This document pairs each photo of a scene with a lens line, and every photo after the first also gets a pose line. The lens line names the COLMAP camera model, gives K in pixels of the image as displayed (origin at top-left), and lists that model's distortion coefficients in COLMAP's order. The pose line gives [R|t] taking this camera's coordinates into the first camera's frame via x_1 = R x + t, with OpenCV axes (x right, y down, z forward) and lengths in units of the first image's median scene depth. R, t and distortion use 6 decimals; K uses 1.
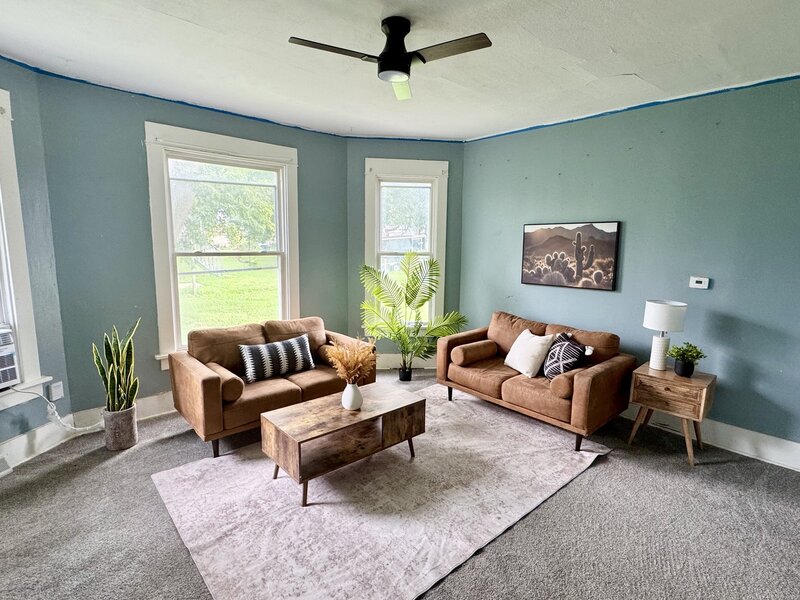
lens RADIAL K [[417.7, 0, 401.5], [0, 417.7, 302.4], [0, 0, 1]] dist [0.001626, 0.000664]
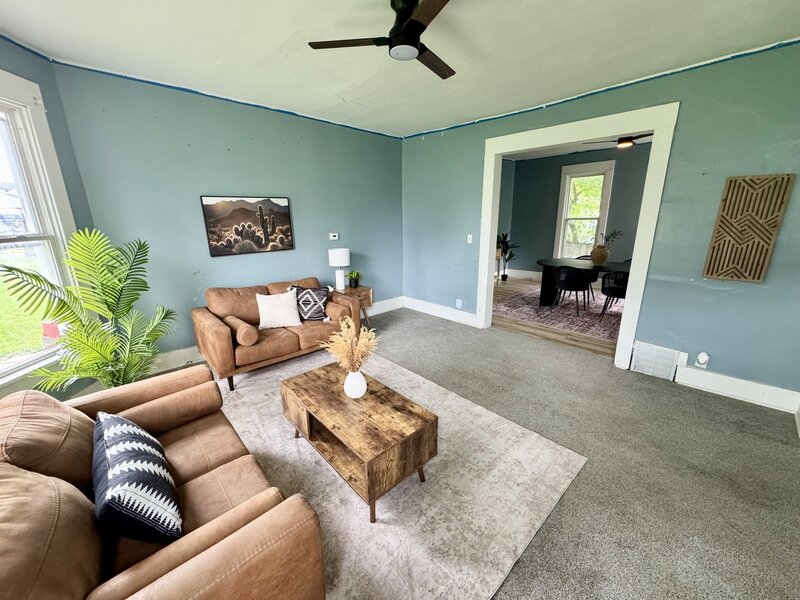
lens RADIAL K [[317.5, 0, 402.4], [0, 317.5, 299.9], [0, 0, 1]] dist [-0.000209, 0.001774]
pose [[-0.014593, -0.273573, 0.961740, -0.540334], [0.151204, 0.950178, 0.272579, -0.095508], [-0.988395, 0.149396, 0.027499, 0.605181]]
